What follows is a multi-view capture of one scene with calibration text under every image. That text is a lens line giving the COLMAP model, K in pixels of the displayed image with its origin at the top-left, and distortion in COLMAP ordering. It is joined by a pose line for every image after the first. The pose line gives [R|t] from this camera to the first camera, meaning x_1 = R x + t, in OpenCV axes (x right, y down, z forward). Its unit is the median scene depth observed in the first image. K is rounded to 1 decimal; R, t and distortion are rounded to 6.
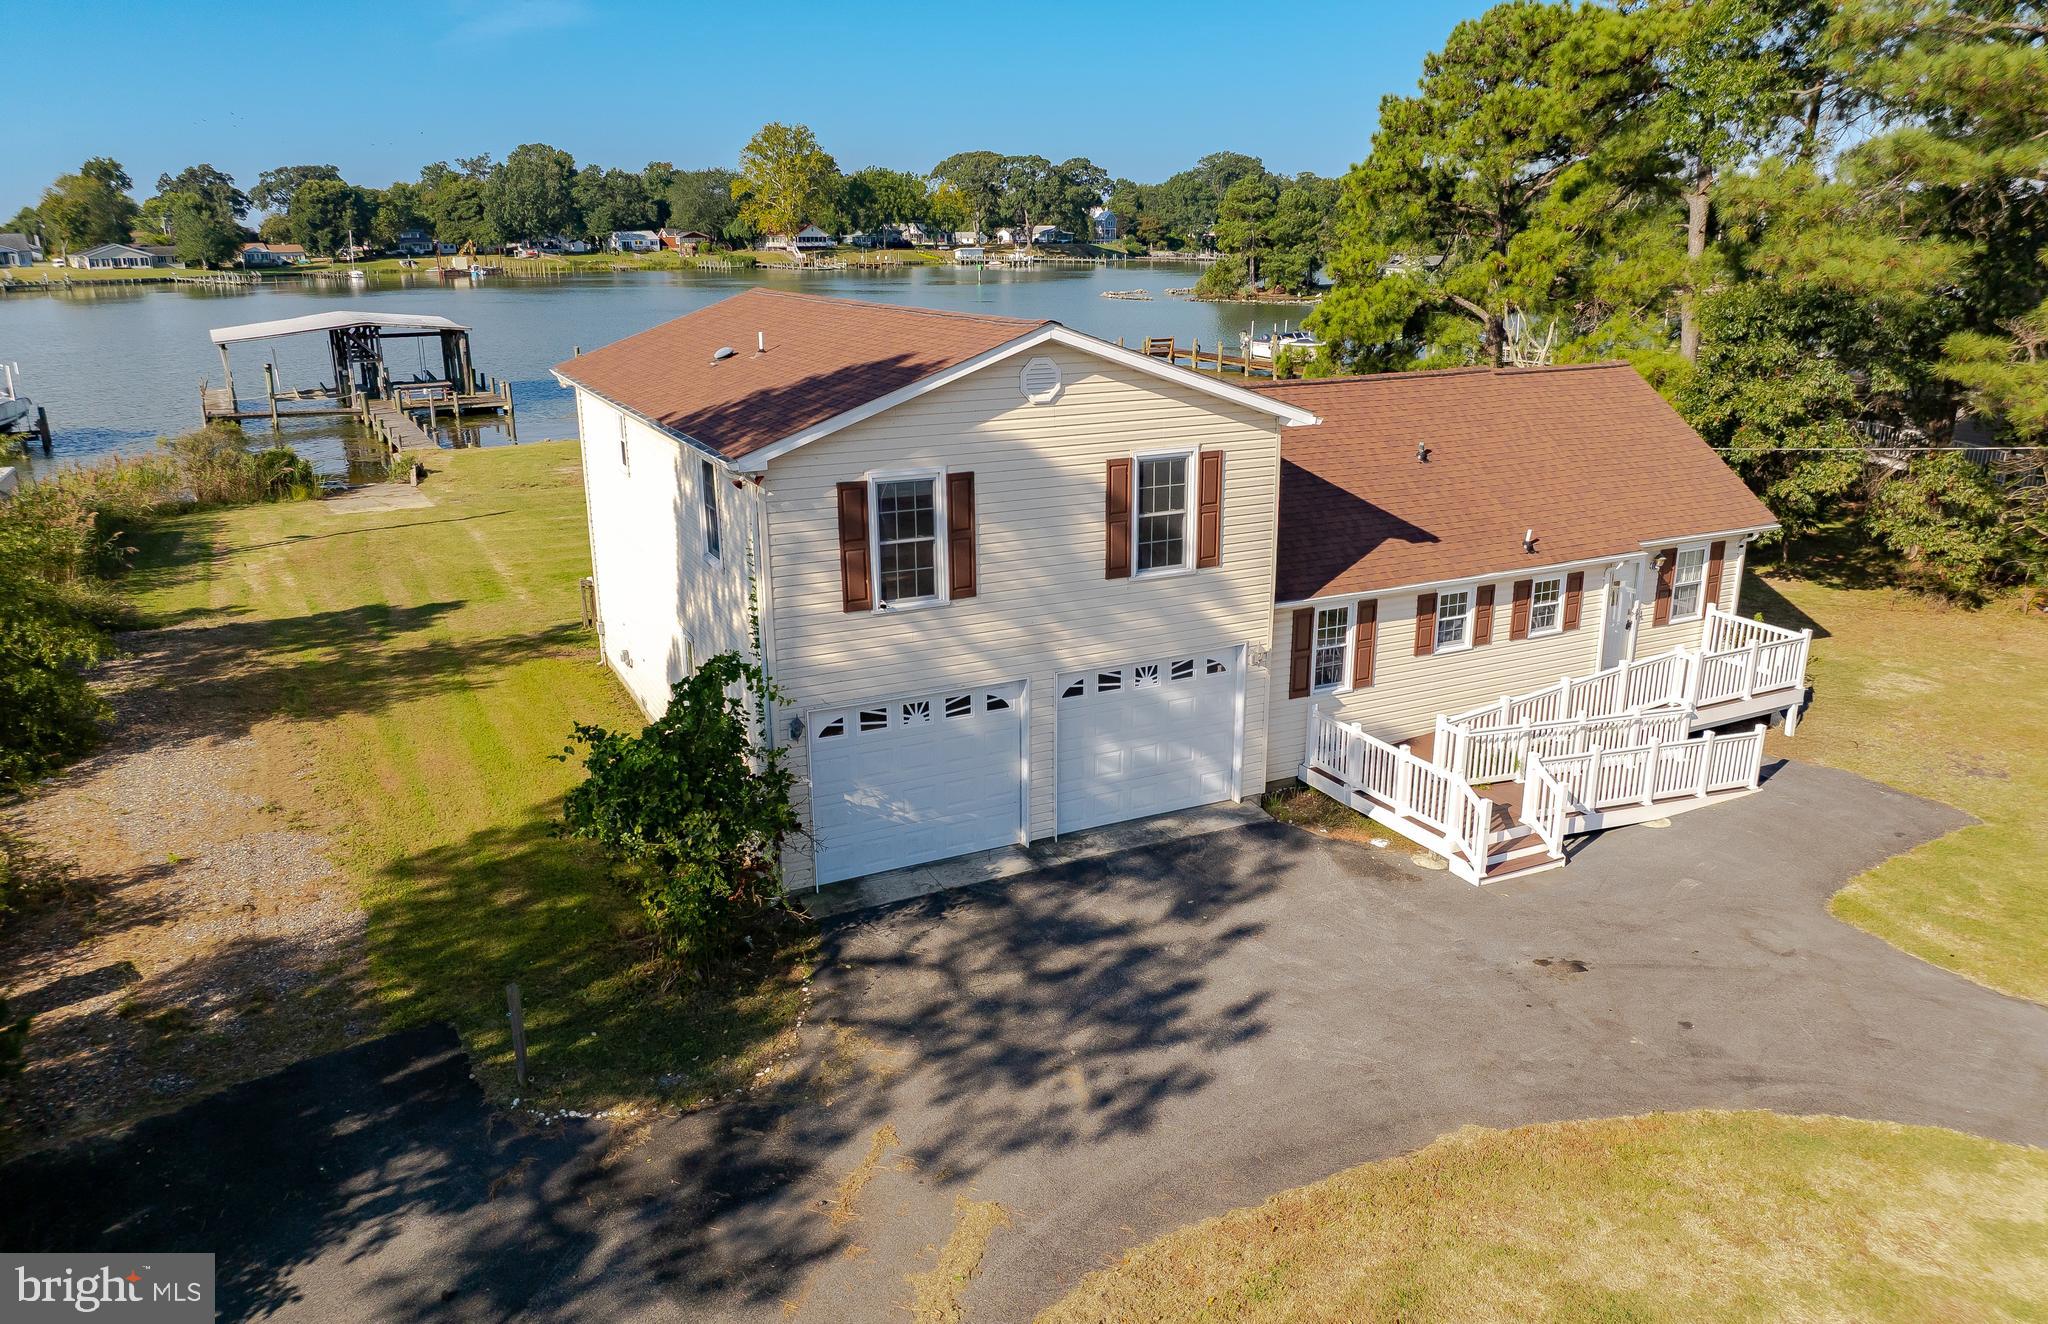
lens RADIAL K [[1445.7, 0, 1030.0], [0, 1445.7, 659.5], [0, 0, 1]] dist [-0.032940, -0.007739]
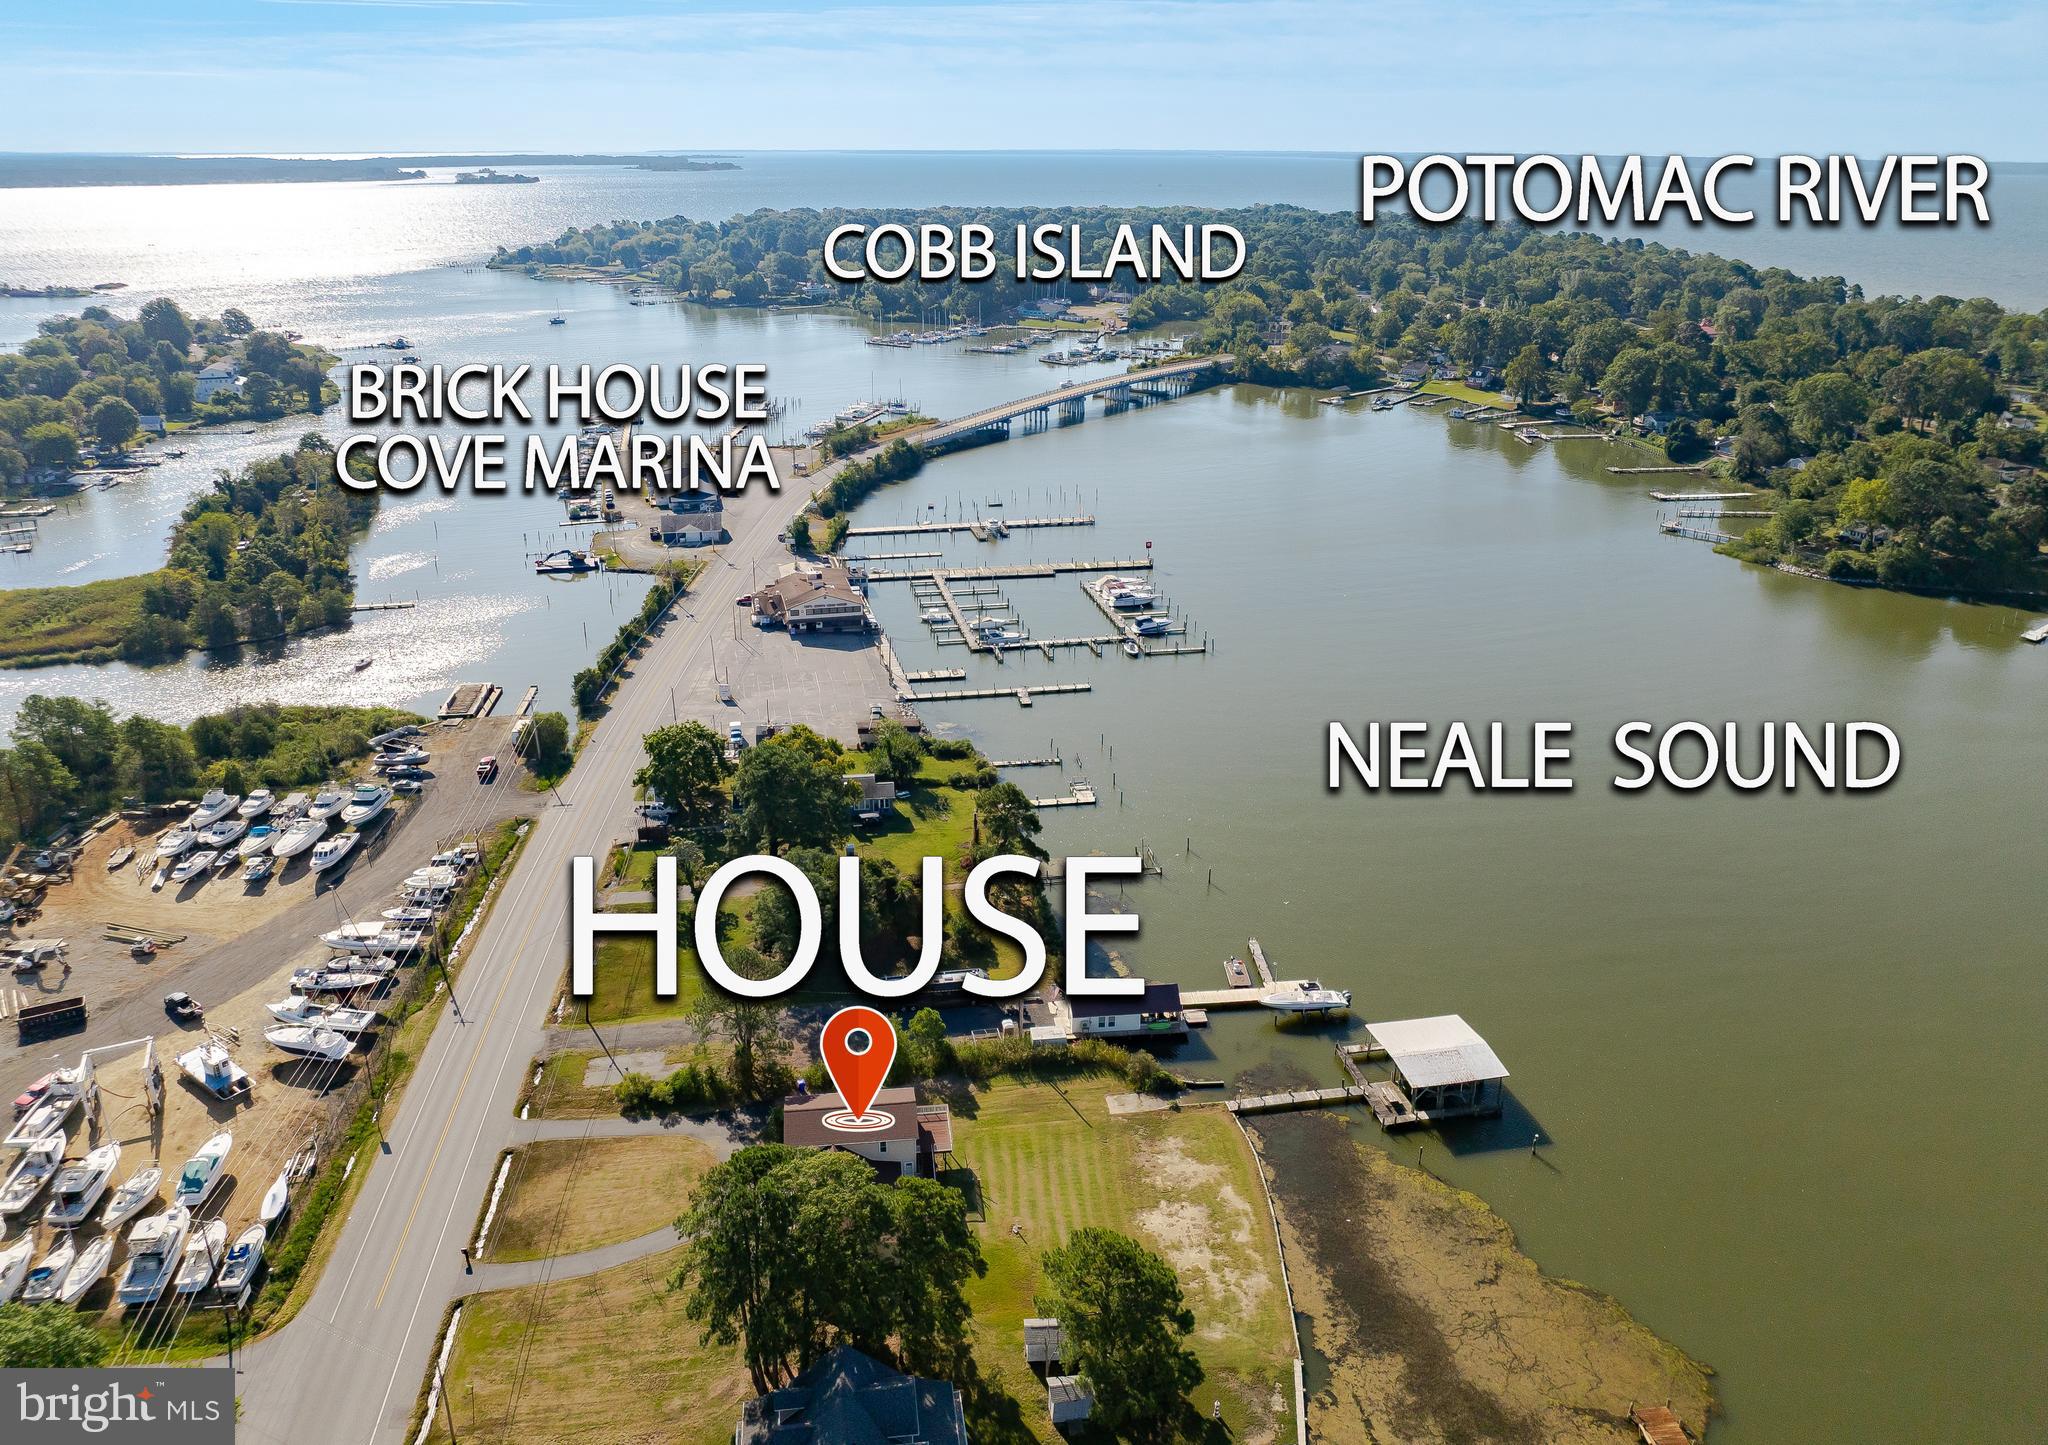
lens RADIAL K [[1452.4, 0, 1017.6], [0, 1452.4, 726.9], [0, 0, 1]] dist [-0.029787, -0.008804]
pose [[-0.321524, 0.356522, -0.877220, 0.323381], [-0.273925, 0.851780, 0.446583, -0.328893], [0.906415, 0.383880, -0.176207, 0.152161]]
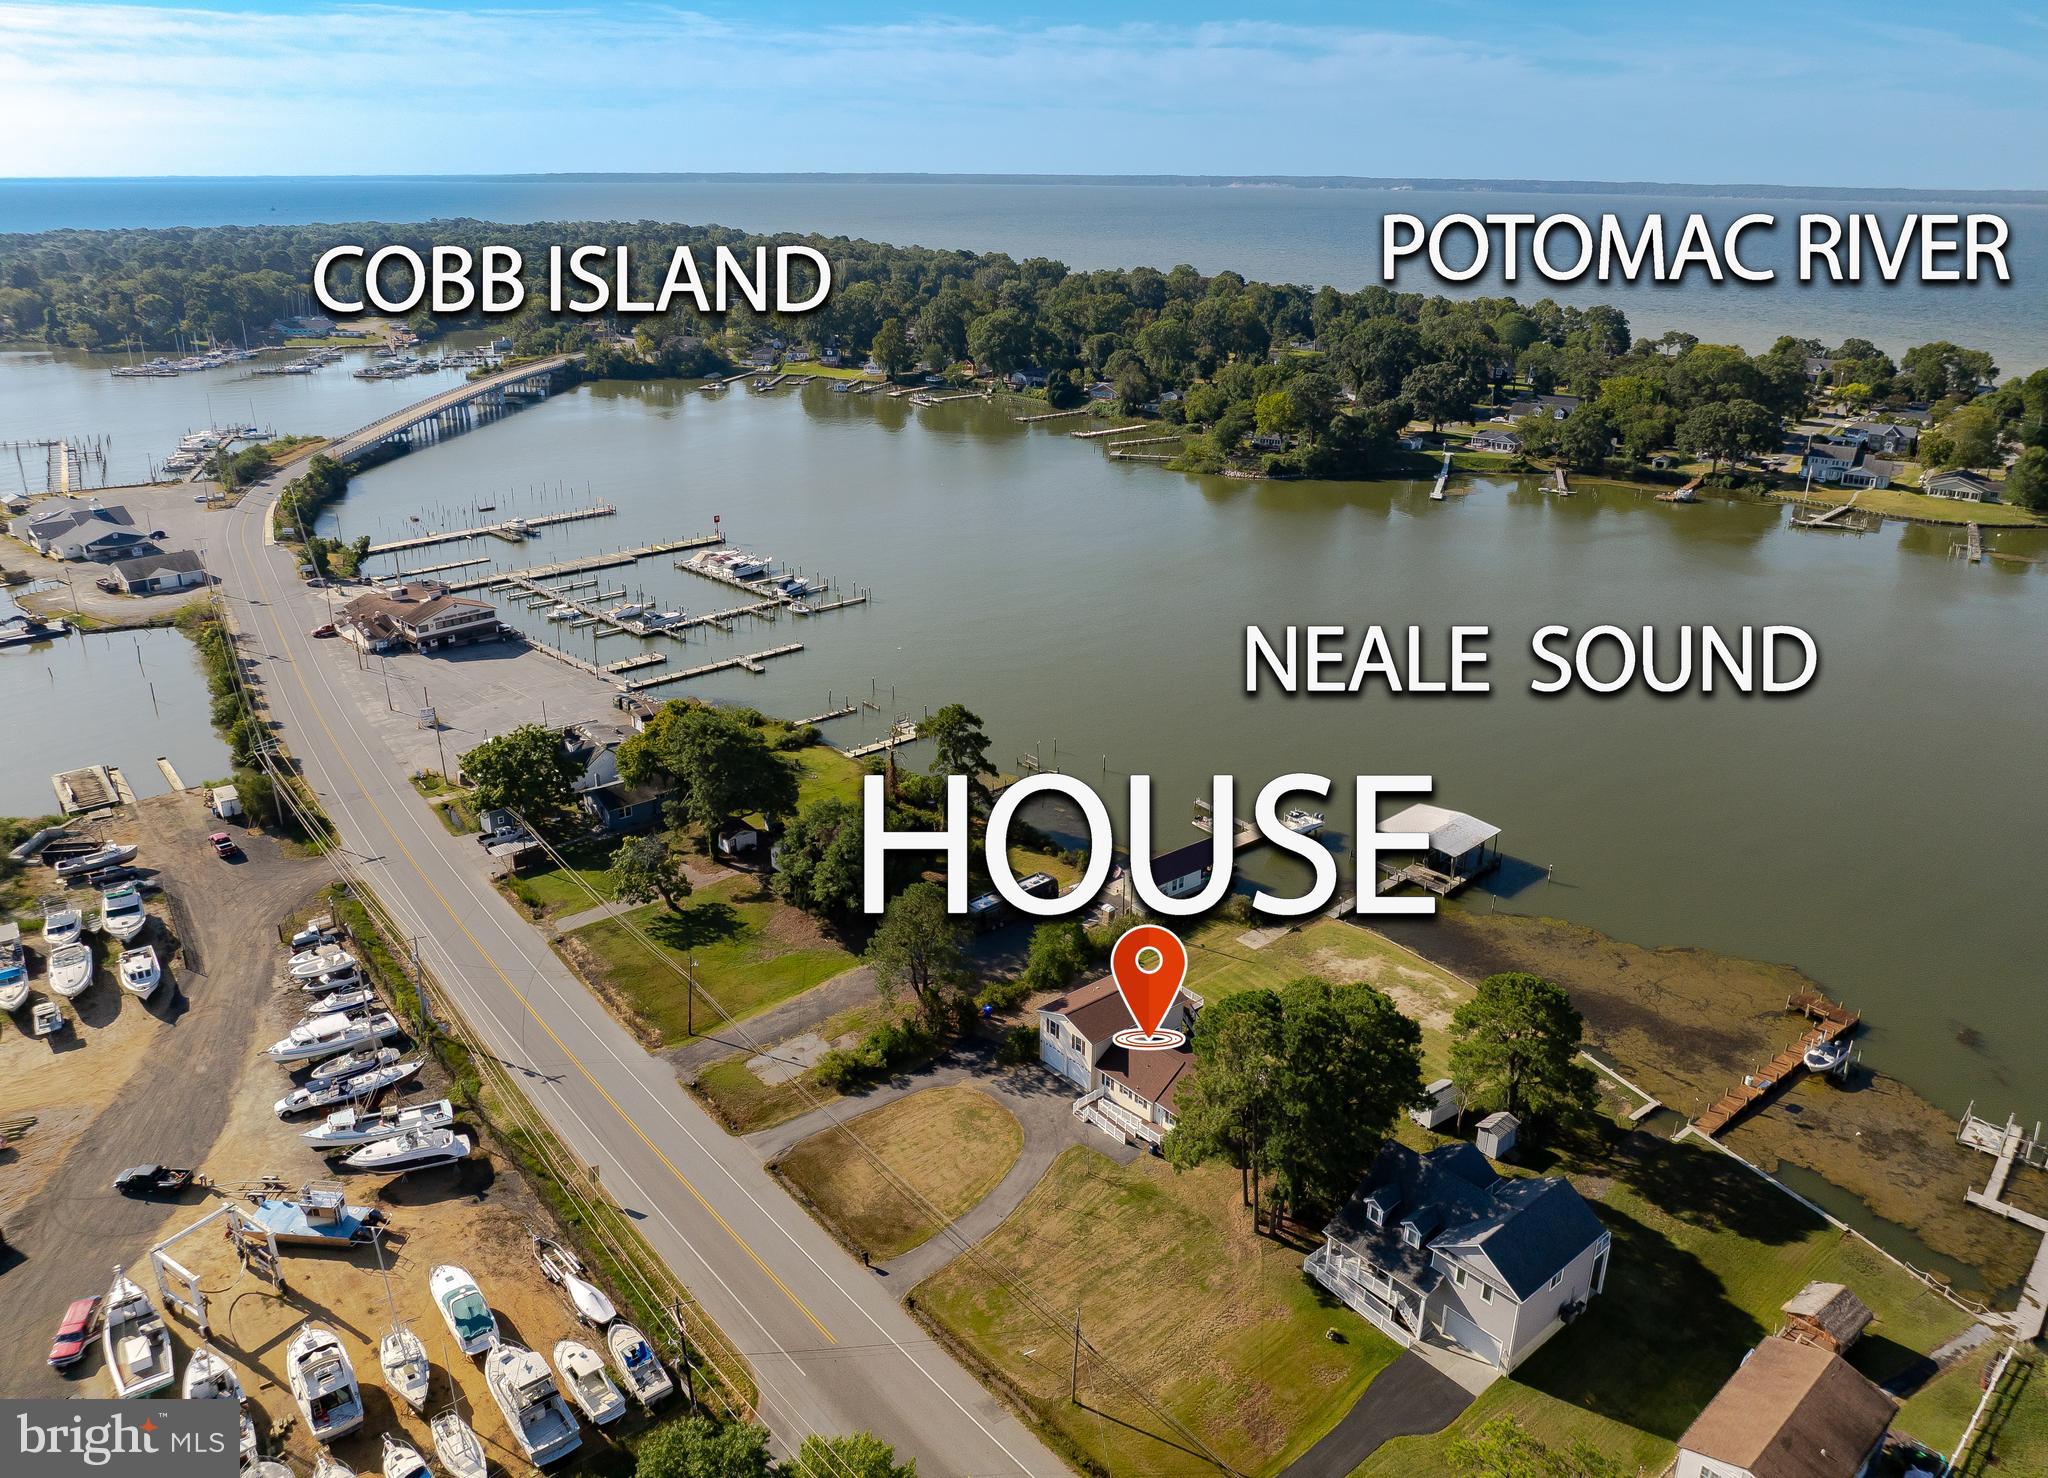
lens RADIAL K [[1458.8, 0, 1024.5], [0, 1458.8, 744.9], [0, 0, 1]] dist [-0.037032, 0.002320]
pose [[0.241991, 0.361882, -0.900268, 0.355391], [-0.287617, 0.912897, 0.289648, -0.206146], [0.926670, 0.188840, 0.324996, -0.110364]]
